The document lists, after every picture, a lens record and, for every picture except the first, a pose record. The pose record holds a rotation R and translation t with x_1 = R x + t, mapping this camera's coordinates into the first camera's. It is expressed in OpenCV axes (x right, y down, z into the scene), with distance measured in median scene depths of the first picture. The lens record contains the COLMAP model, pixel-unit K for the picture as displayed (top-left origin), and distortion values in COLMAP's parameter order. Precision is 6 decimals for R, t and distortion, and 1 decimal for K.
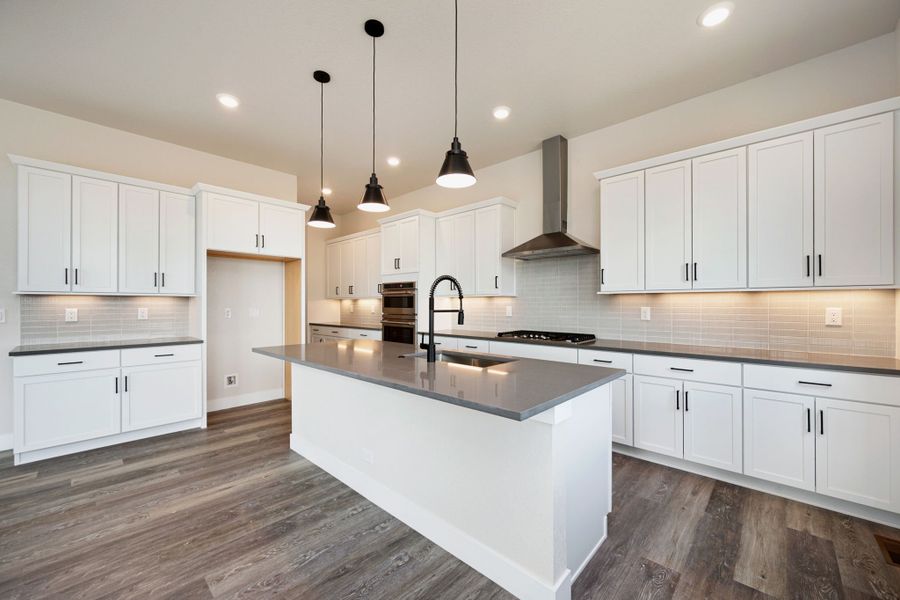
lens RADIAL K [[353.0, 0, 453.1], [0, 353.0, 304.2], [0, 0, 1]] dist [0.000175, -0.000162]
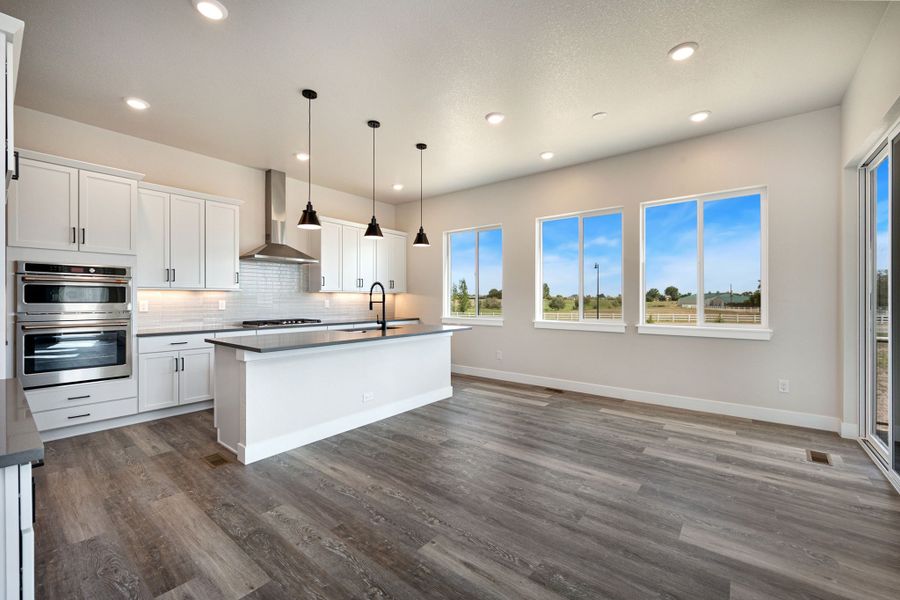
lens RADIAL K [[353.0, 0, 455.2], [0, 353.0, 298.9], [0, 0, 1]] dist [0.000175, -0.000162]
pose [[-0.070215, 0.000305, 0.997532, -1.721791], [-0.000932, 0.999999, -0.000372, 0.004449], [-0.997531, -0.000956, -0.070215, 0.698957]]
